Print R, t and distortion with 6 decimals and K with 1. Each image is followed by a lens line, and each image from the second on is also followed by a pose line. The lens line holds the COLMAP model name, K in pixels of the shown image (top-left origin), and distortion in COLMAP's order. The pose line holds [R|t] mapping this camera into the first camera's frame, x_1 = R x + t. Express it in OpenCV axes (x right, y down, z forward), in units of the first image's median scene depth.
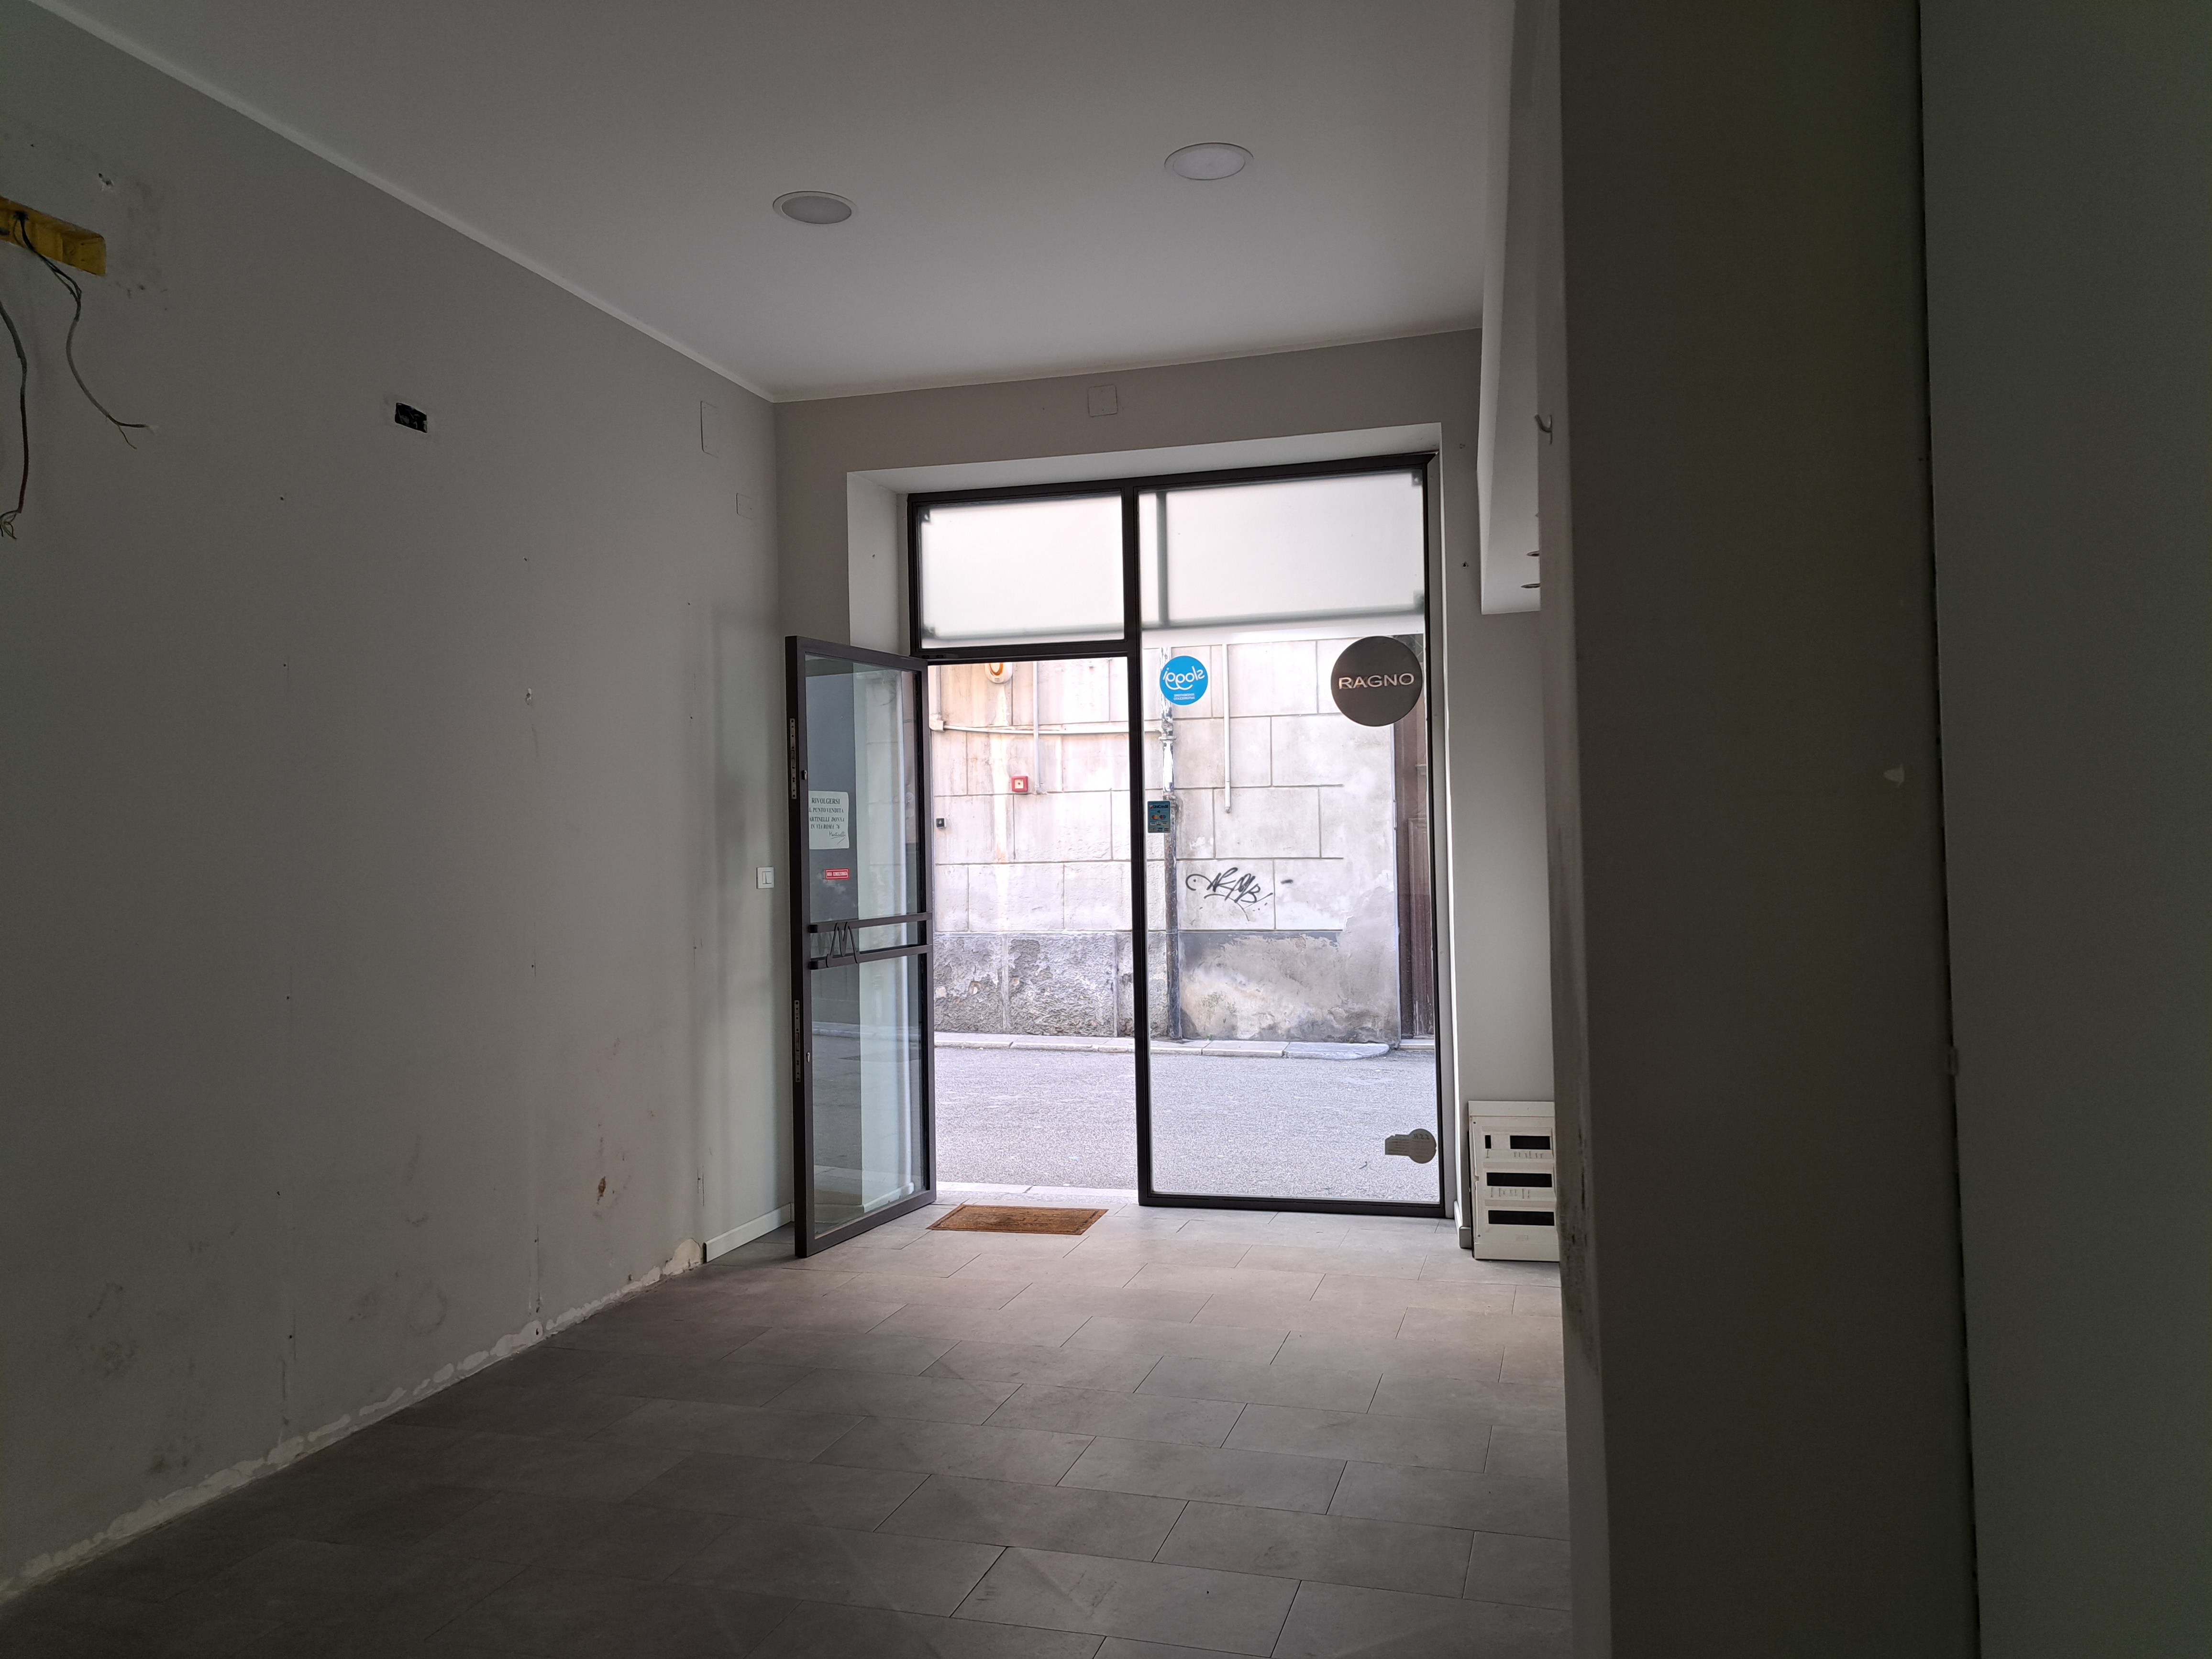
lens RADIAL K [[1564.5, 0, 1138.0], [0, 1564.5, 793.9], [0, 0, 1]] dist [0.079217, -0.070963]
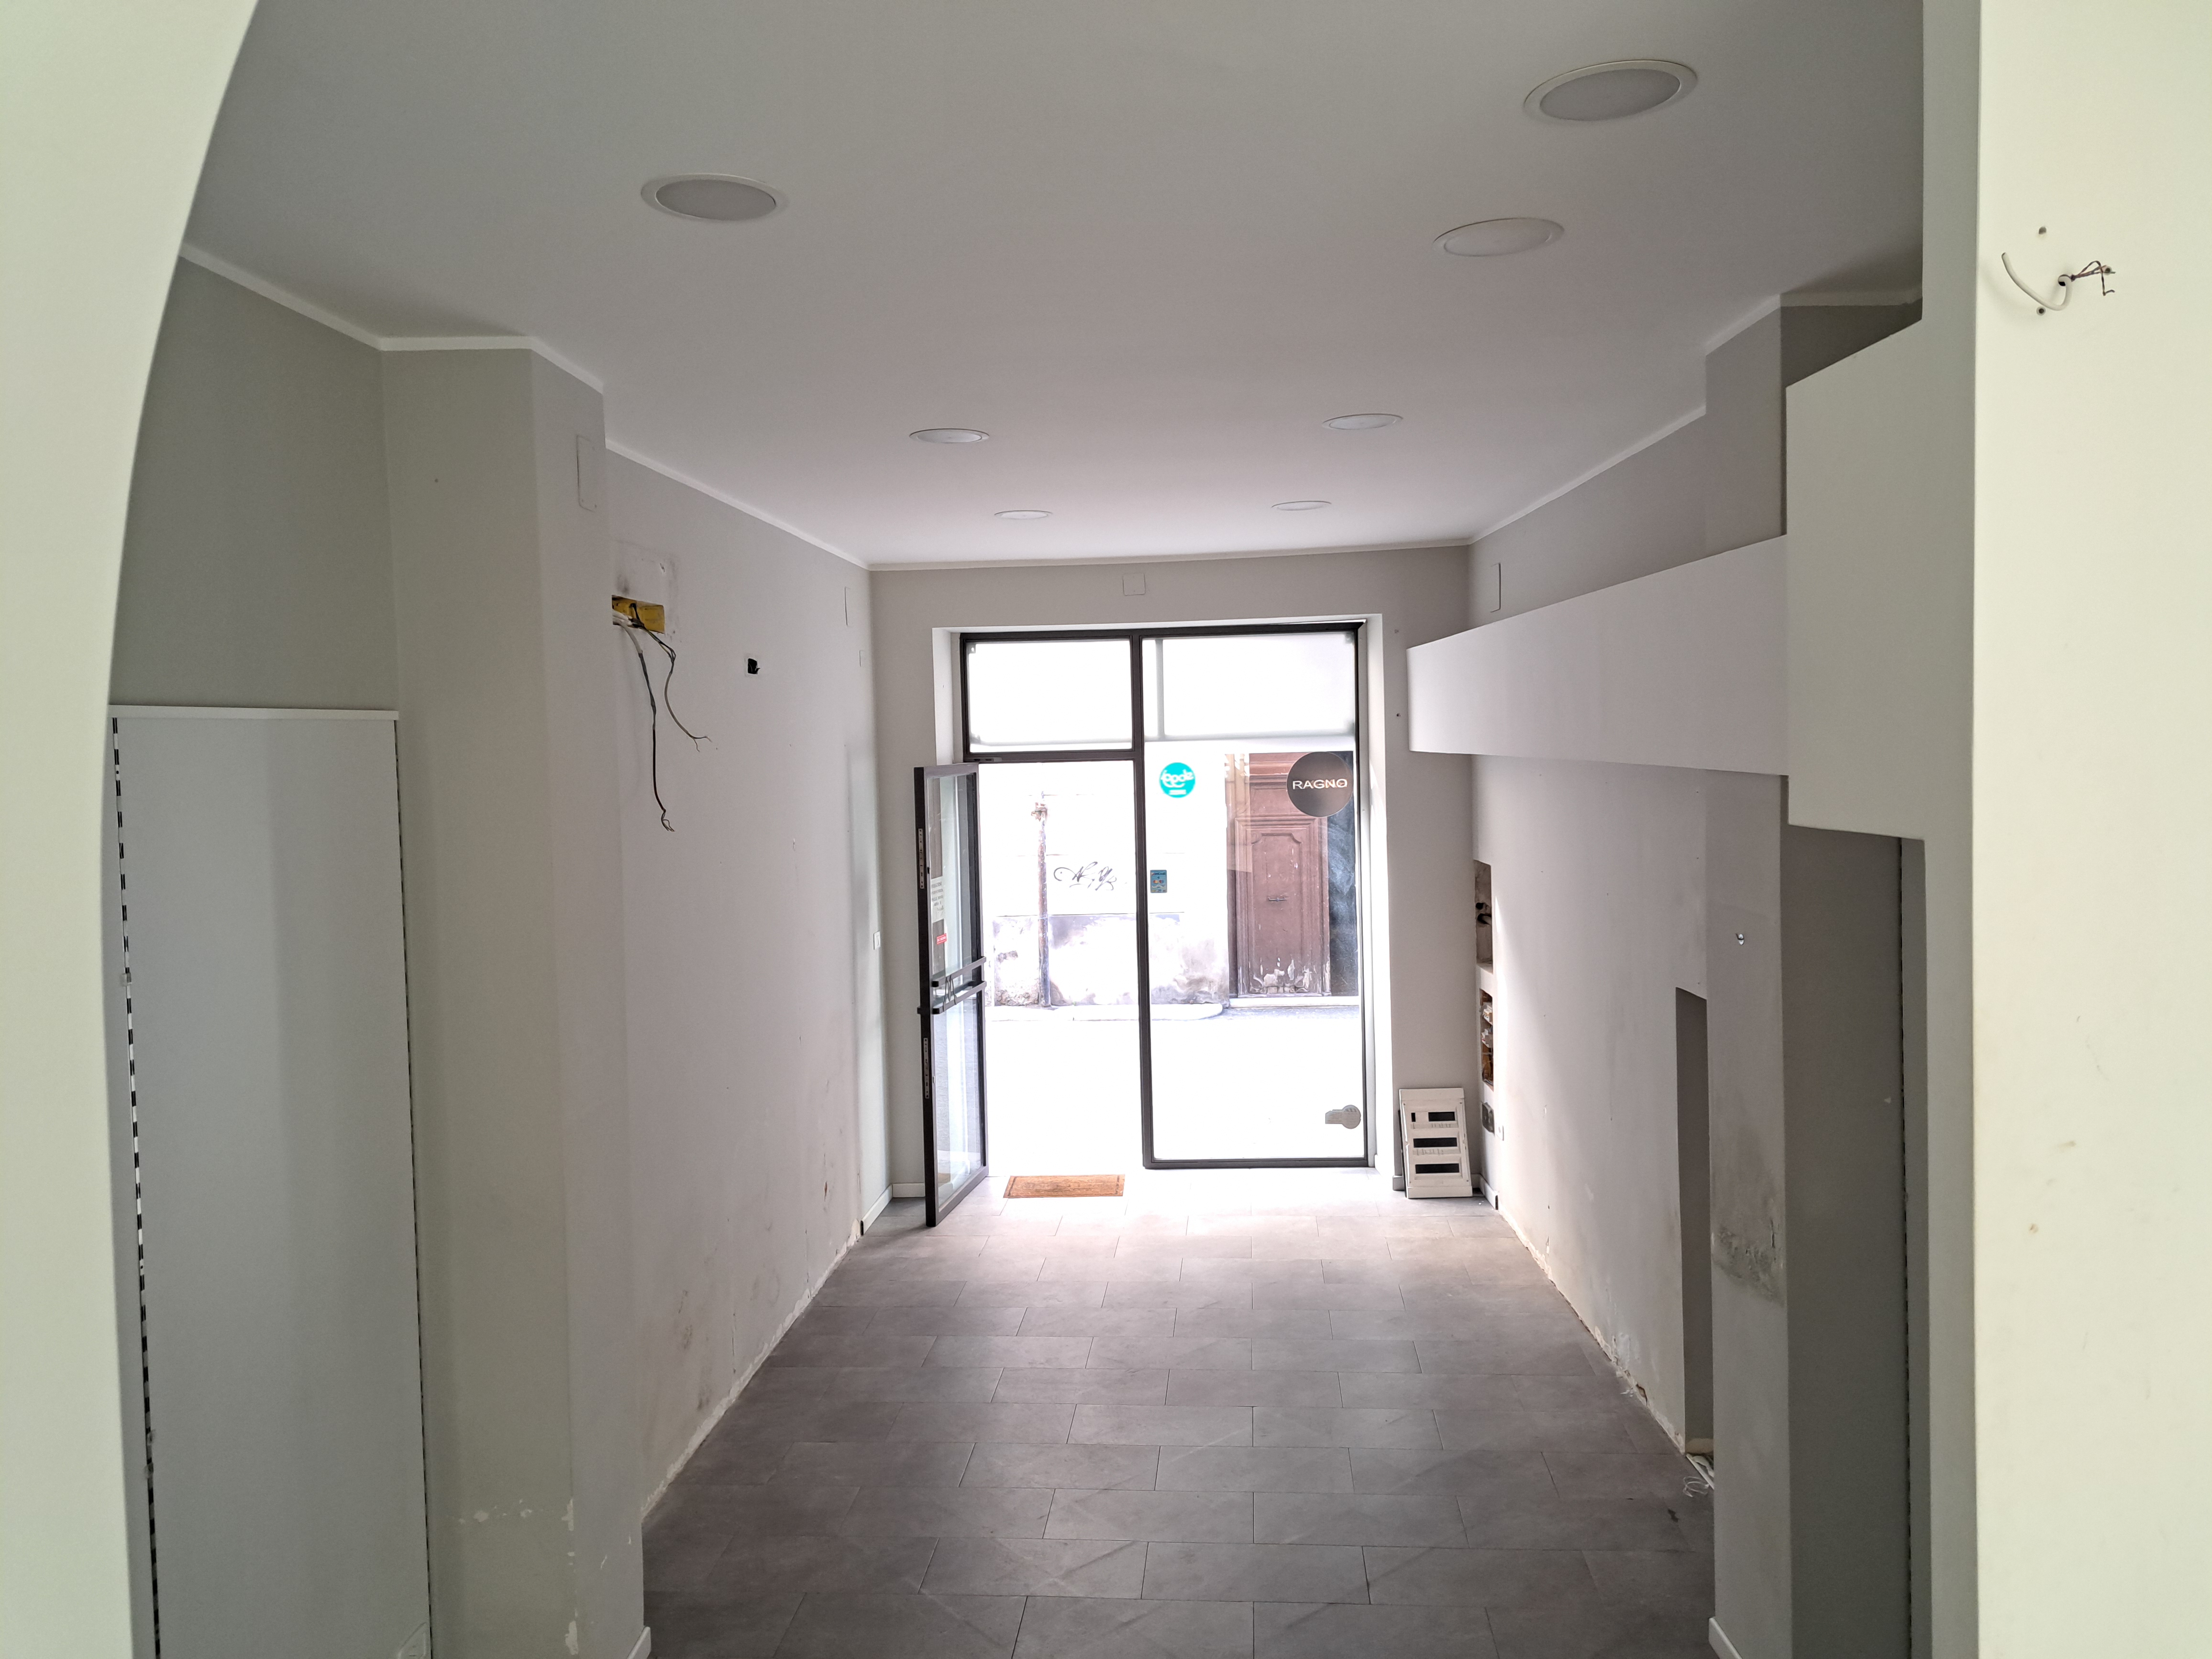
lens RADIAL K [[1564.5, 0, 1123.0], [0, 1564.5, 783.4], [0, 0, 1]] dist [0.079217, -0.070963]
pose [[0.978787, -0.009336, 0.204669, -0.294762], [-0.002581, 0.998320, 0.057881, -0.149528], [-0.204866, -0.057181, 0.977118, -0.303703]]
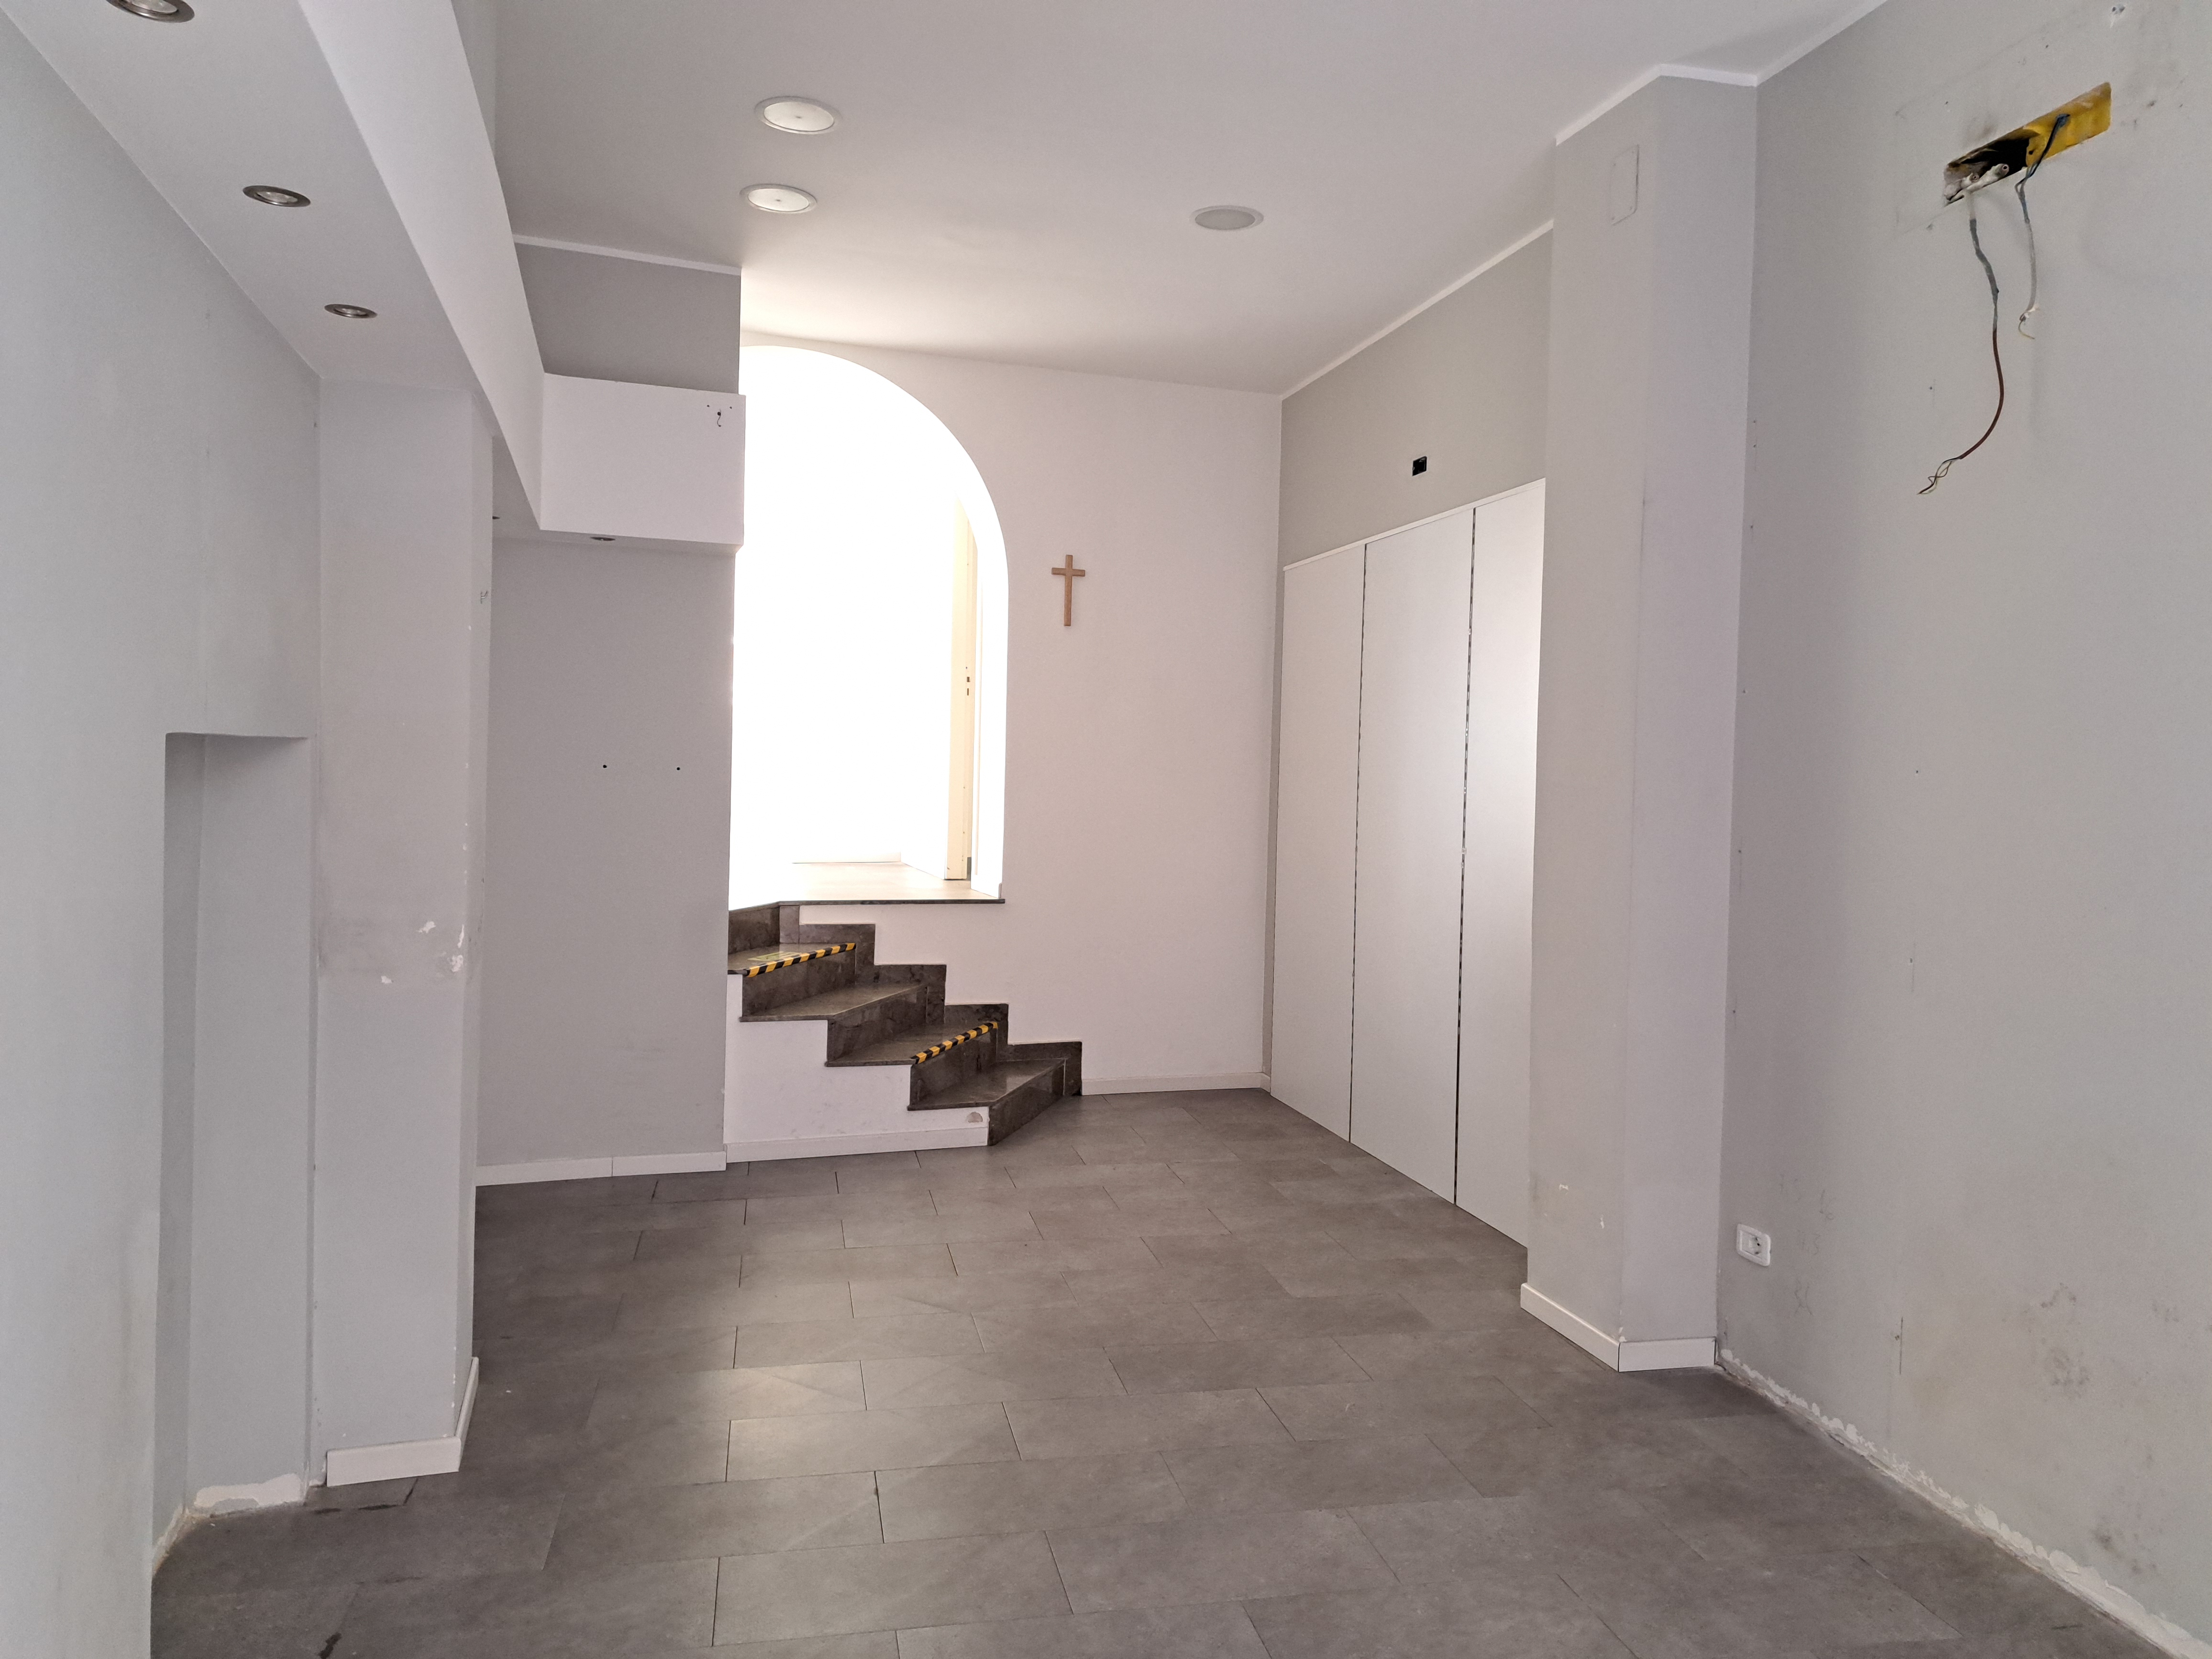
lens RADIAL K [[1564.5, 0, 1113.1], [0, 1564.5, 818.2], [0, 0, 1]] dist [0.079217, -0.070963]
pose [[-0.877366, 0.016464, -0.479539, 0.134568], [0.010981, 0.999838, 0.014238, 0.017397], [0.479696, 0.007226, -0.877405, 0.845986]]
